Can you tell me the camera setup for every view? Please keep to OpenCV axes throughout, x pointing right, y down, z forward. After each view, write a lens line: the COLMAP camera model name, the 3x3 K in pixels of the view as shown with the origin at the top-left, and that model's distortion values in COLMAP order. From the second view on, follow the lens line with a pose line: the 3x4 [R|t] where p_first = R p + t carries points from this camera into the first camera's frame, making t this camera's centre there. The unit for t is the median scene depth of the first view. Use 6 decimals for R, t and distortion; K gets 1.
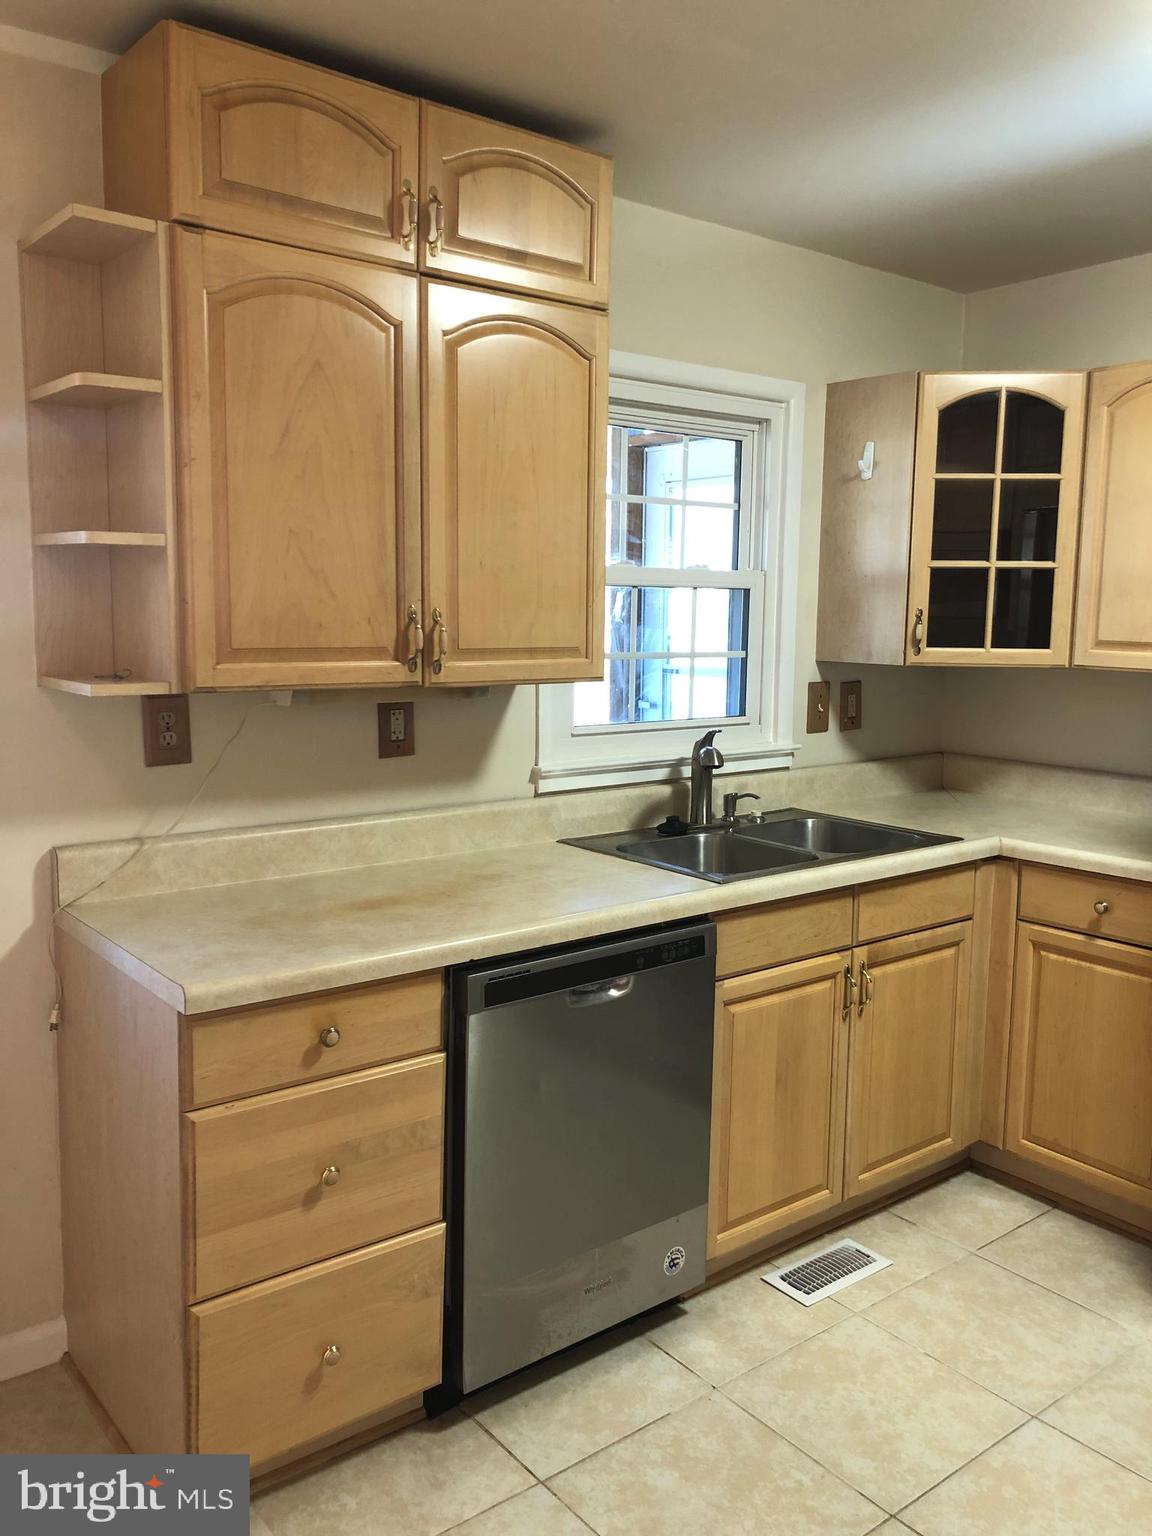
lens RADIAL K [[1253.3, 0, 576.0], [0, 1253.3, 768.0], [0, 0, 1]] dist [0.016857, -0.000624]
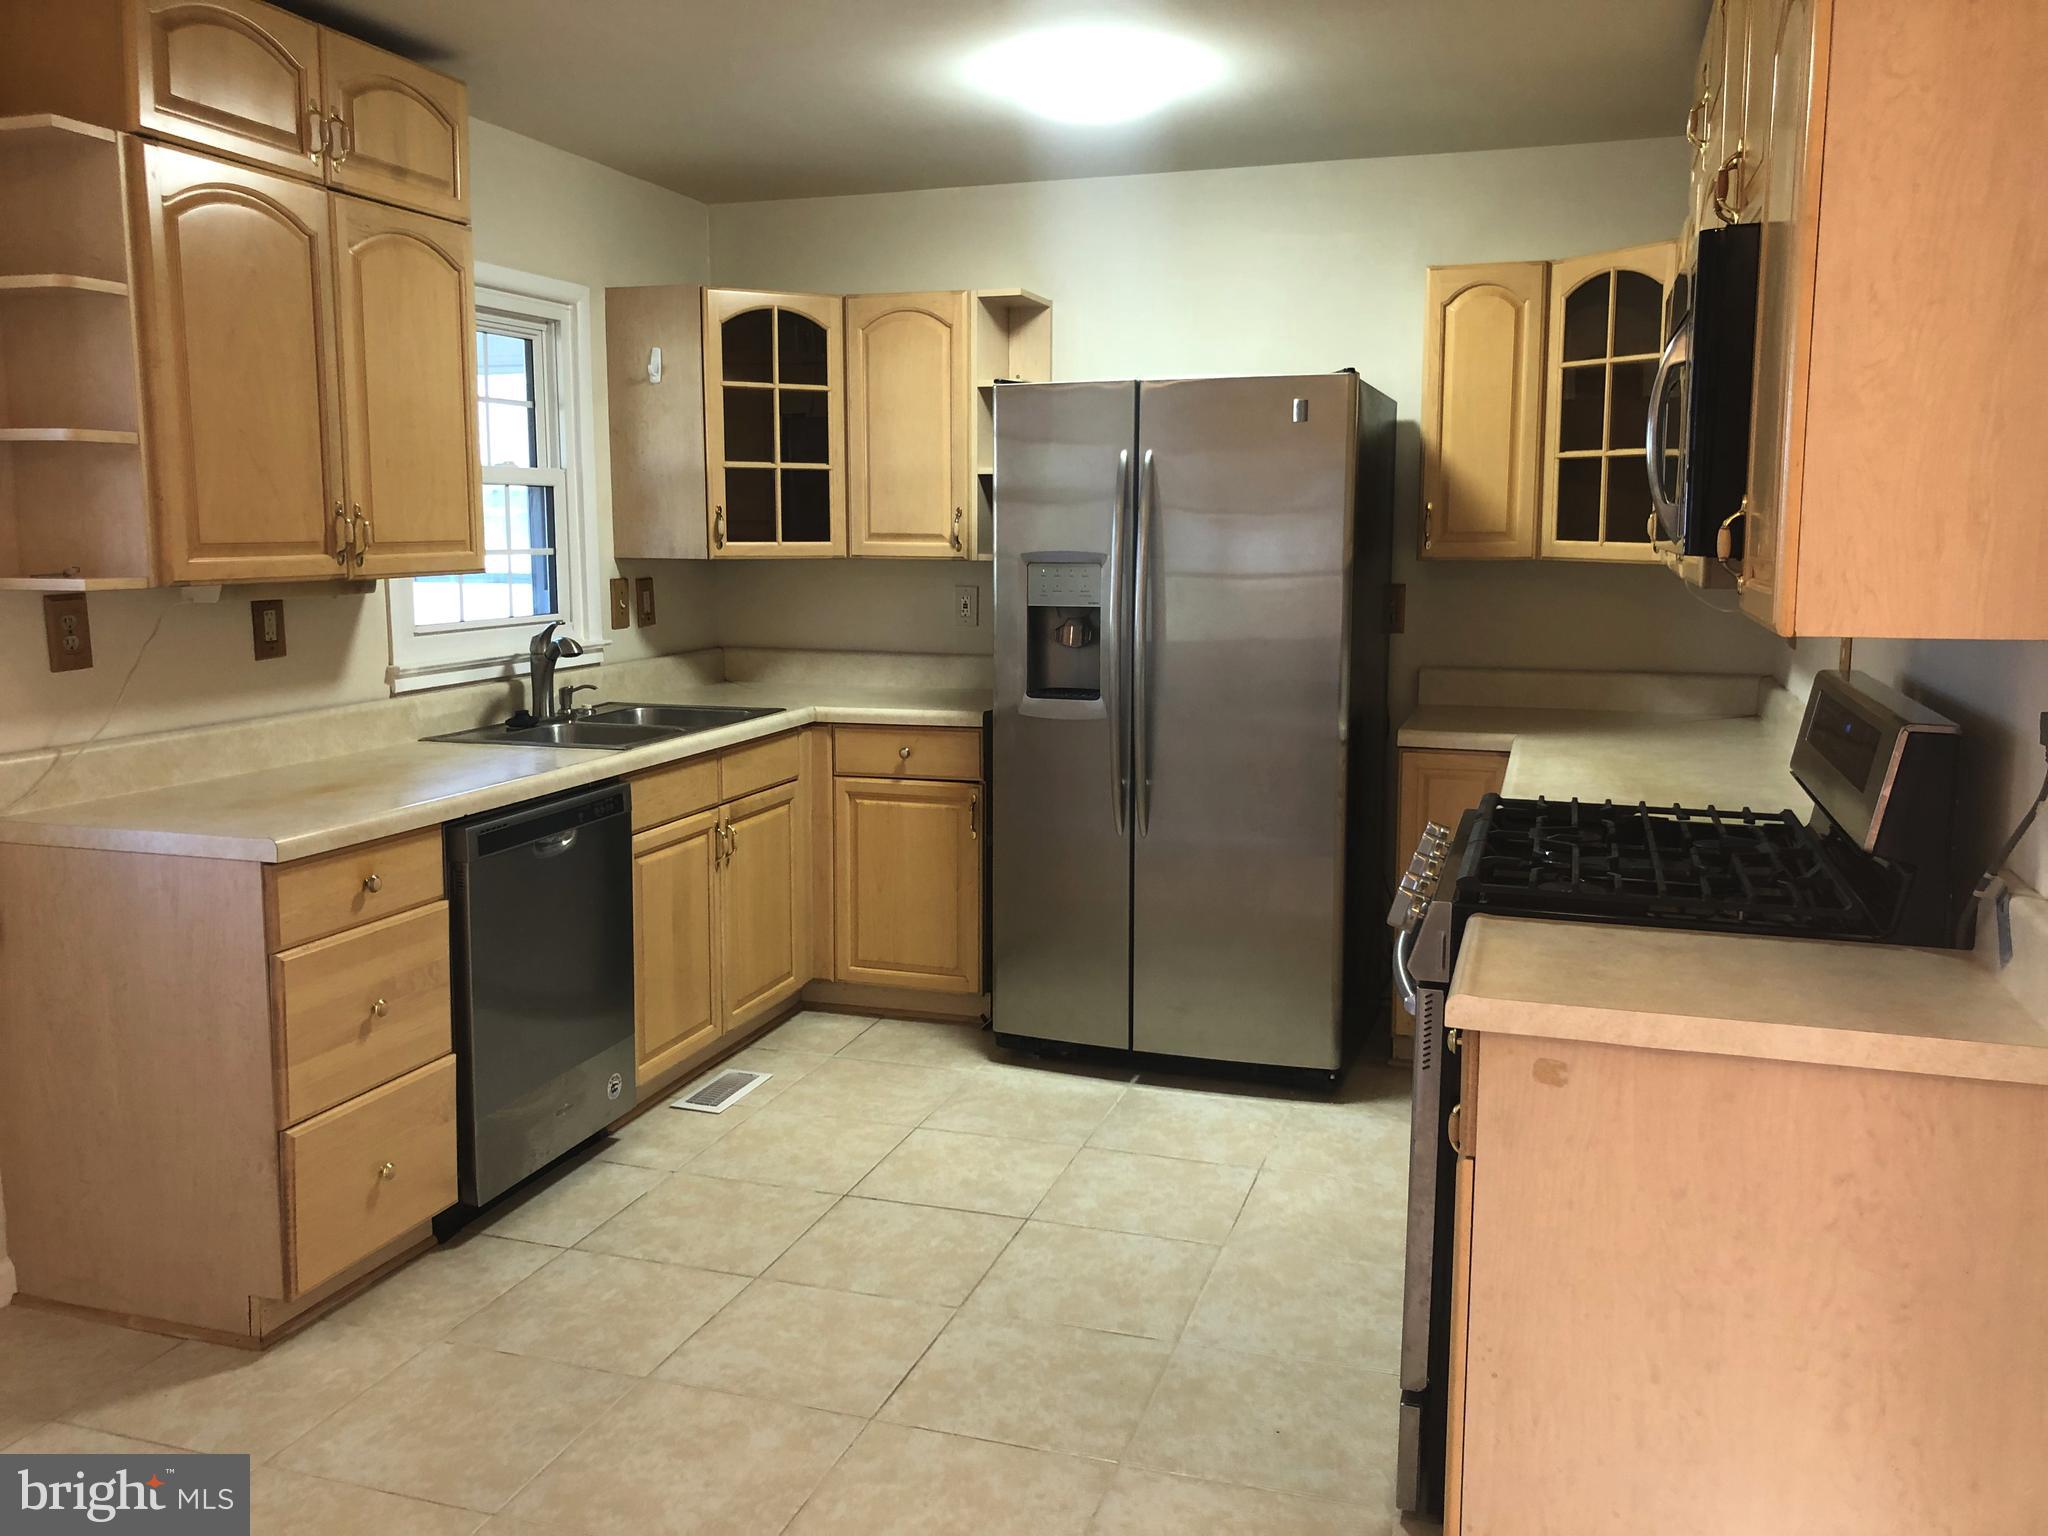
lens RADIAL K [[1635.5, 0, 1024.0], [0, 1635.5, 768.0], [0, 0, 1]] dist [-0.010644, -0.002705]
pose [[0.834336, -0.091608, 0.543592, -0.331960], [0.077817, 0.995793, 0.048376, 0.057173], [-0.545737, 0.001939, 0.837954, -0.366900]]
